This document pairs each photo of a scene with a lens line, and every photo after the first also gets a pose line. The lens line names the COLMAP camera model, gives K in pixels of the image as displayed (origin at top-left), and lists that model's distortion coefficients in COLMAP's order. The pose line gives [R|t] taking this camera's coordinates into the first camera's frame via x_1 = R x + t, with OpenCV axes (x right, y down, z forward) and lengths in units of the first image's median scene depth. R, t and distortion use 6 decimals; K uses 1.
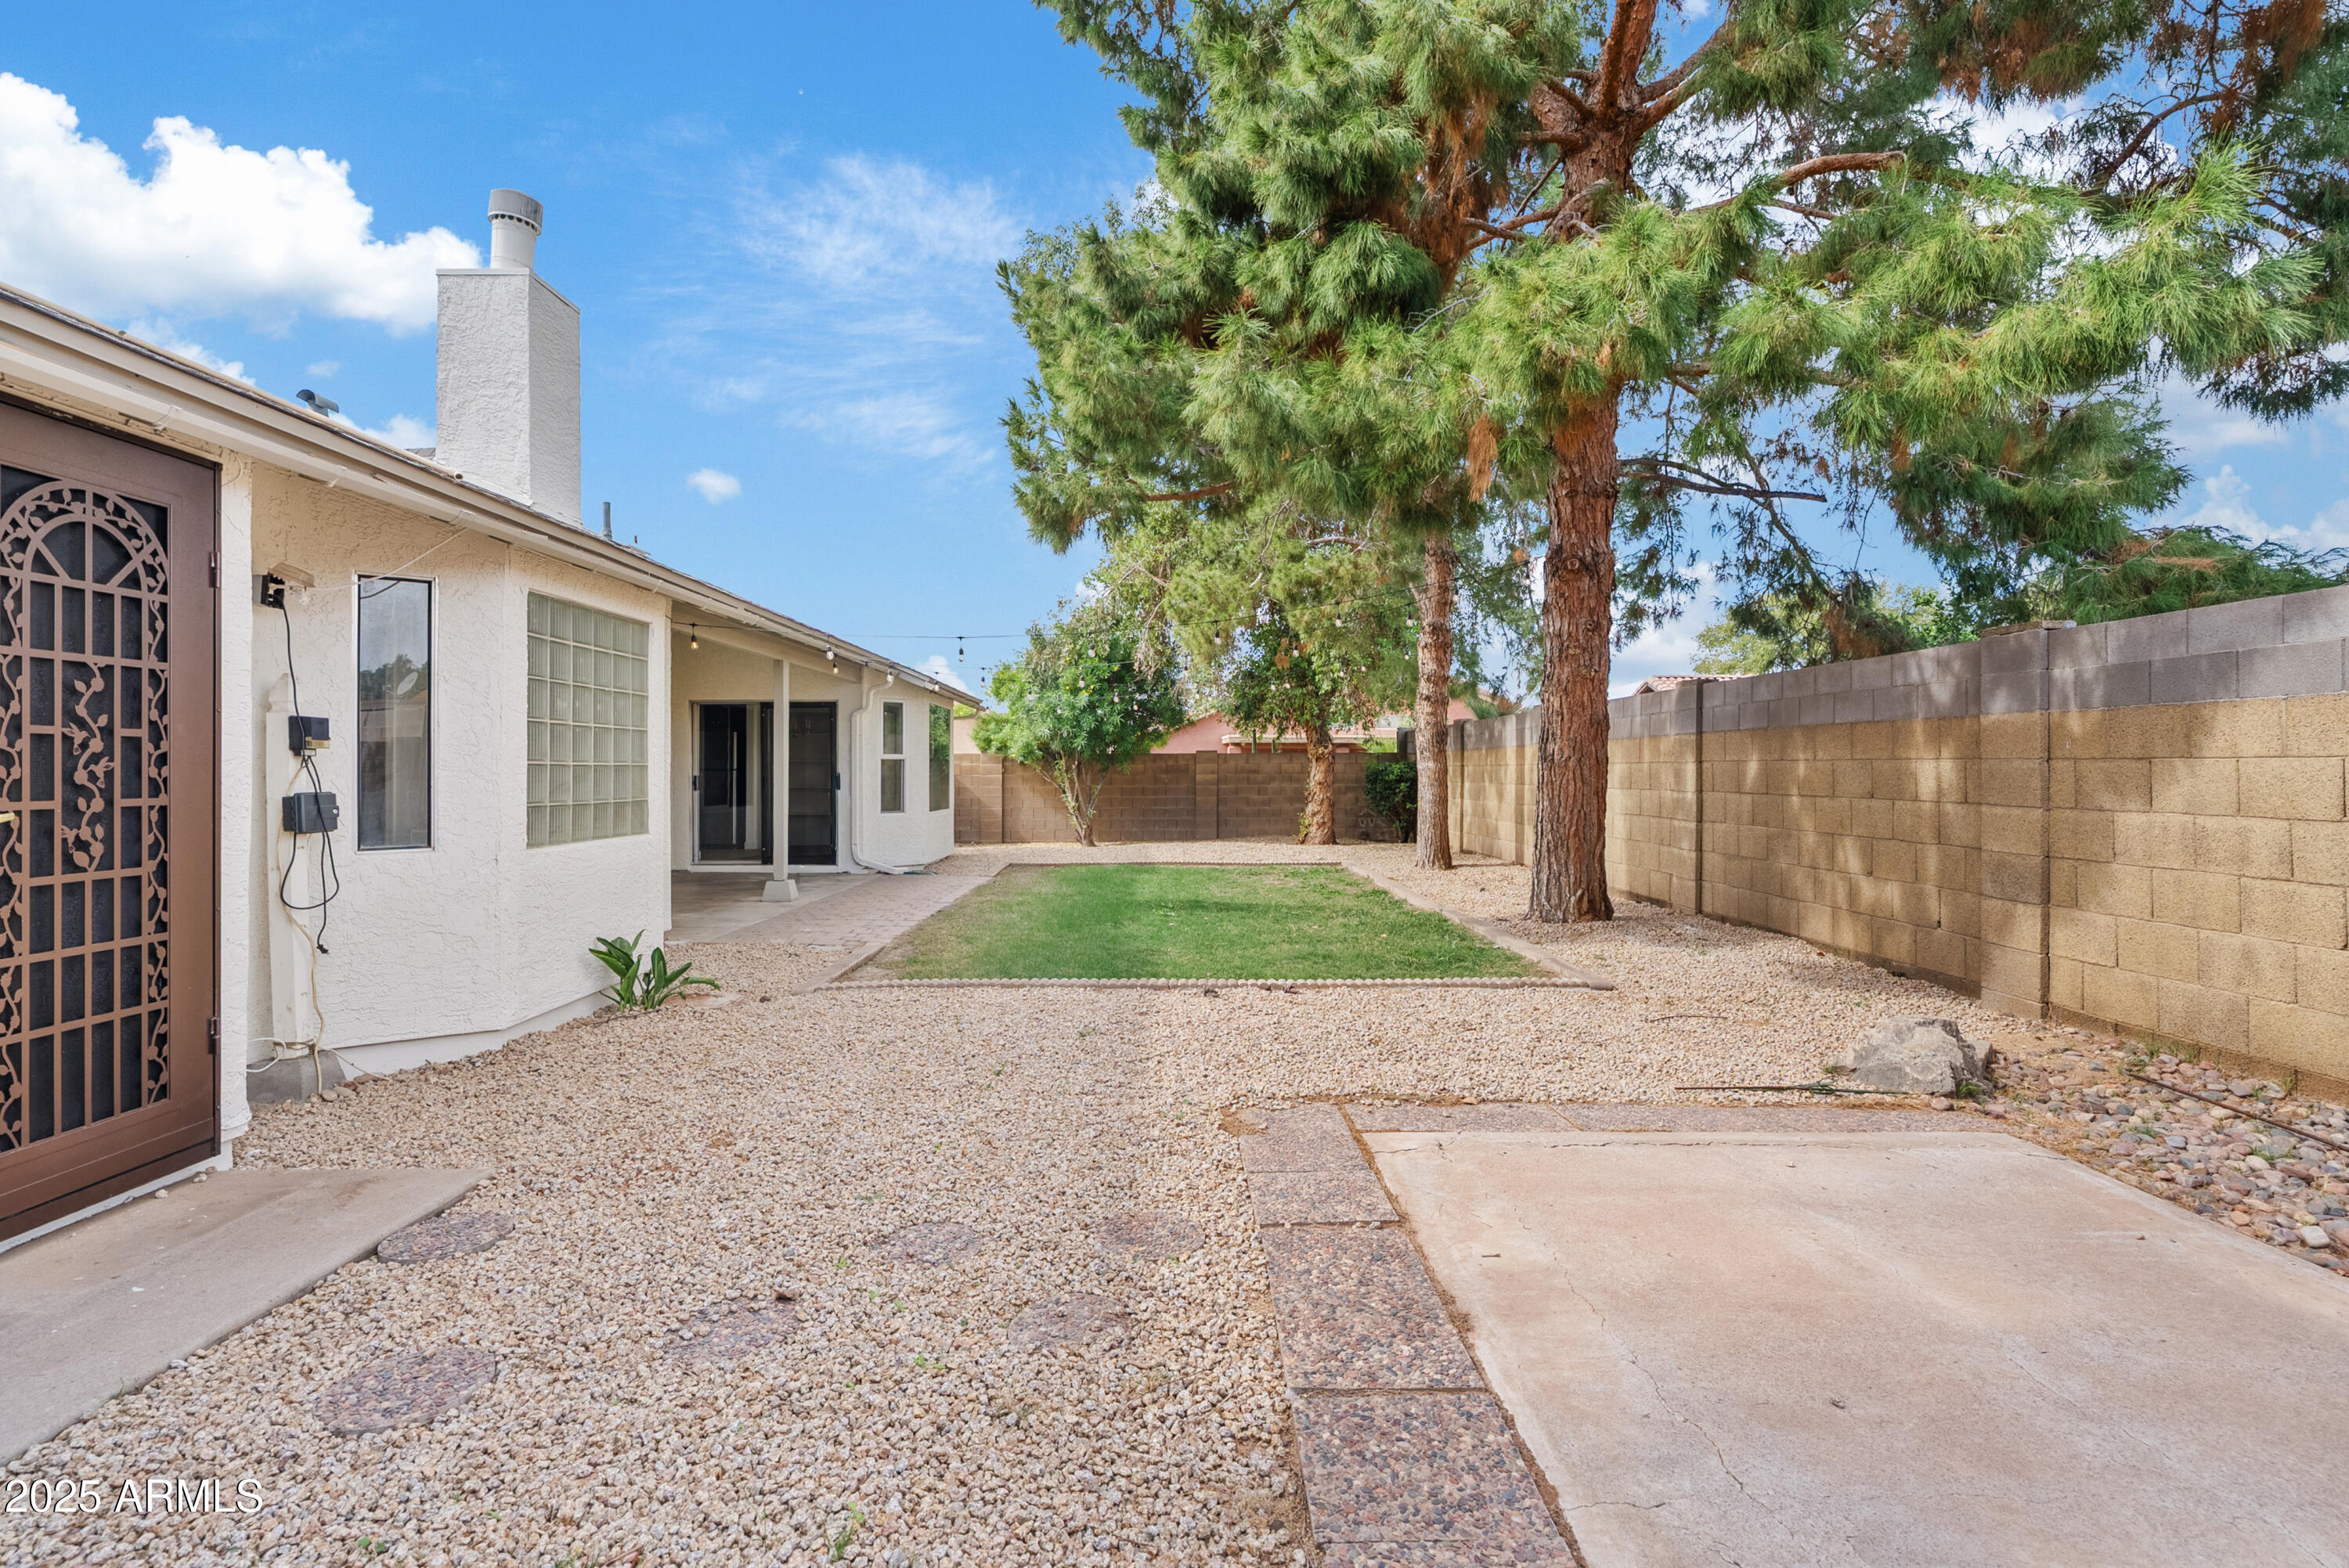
lens RADIAL K [[1079.7, 0, 1176.5], [0, 1079.7, 778.7], [0, 0, 1]] dist [-0.000912, 0.000192]
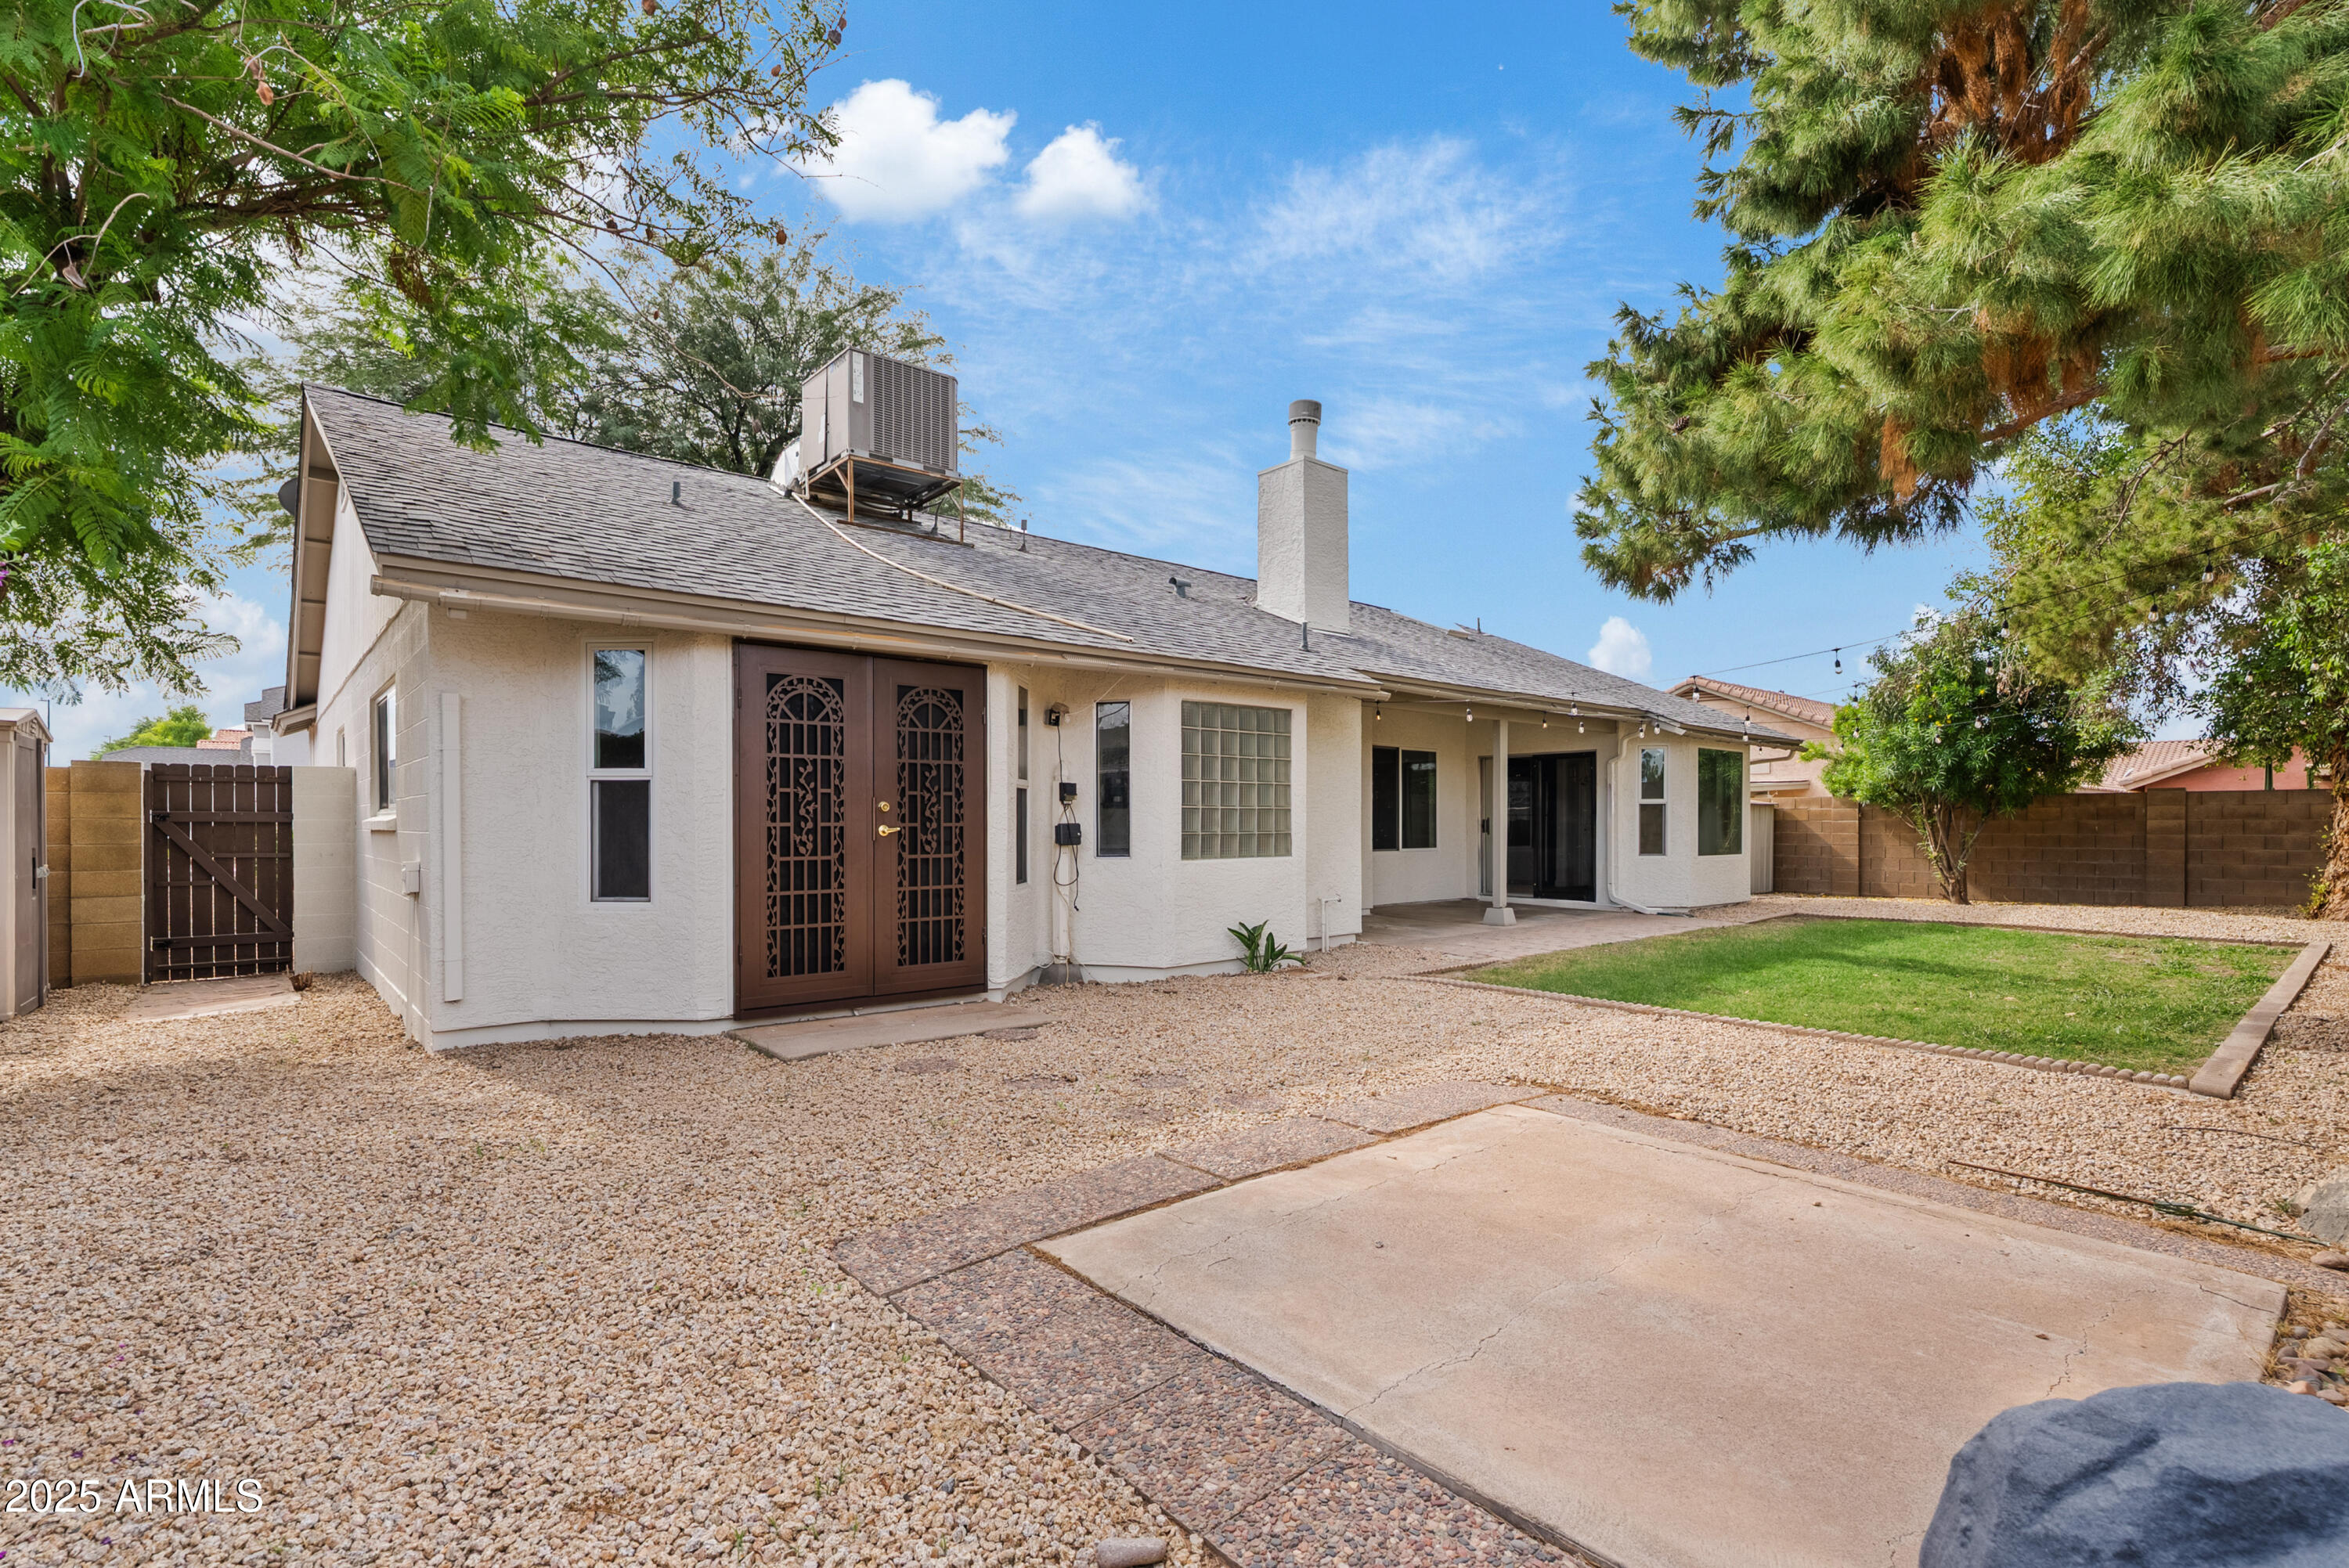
lens RADIAL K [[1069.3, 0, 1172.5], [0, 1069.3, 852.1], [0, 0, 1]] dist [0.001797, 0.000541]
pose [[0.642084, 0.022908, -0.766292, 0.776587], [-0.005215, 0.999661, 0.025514, 0.014724], [0.766616, -0.012386, 0.641986, -0.054173]]
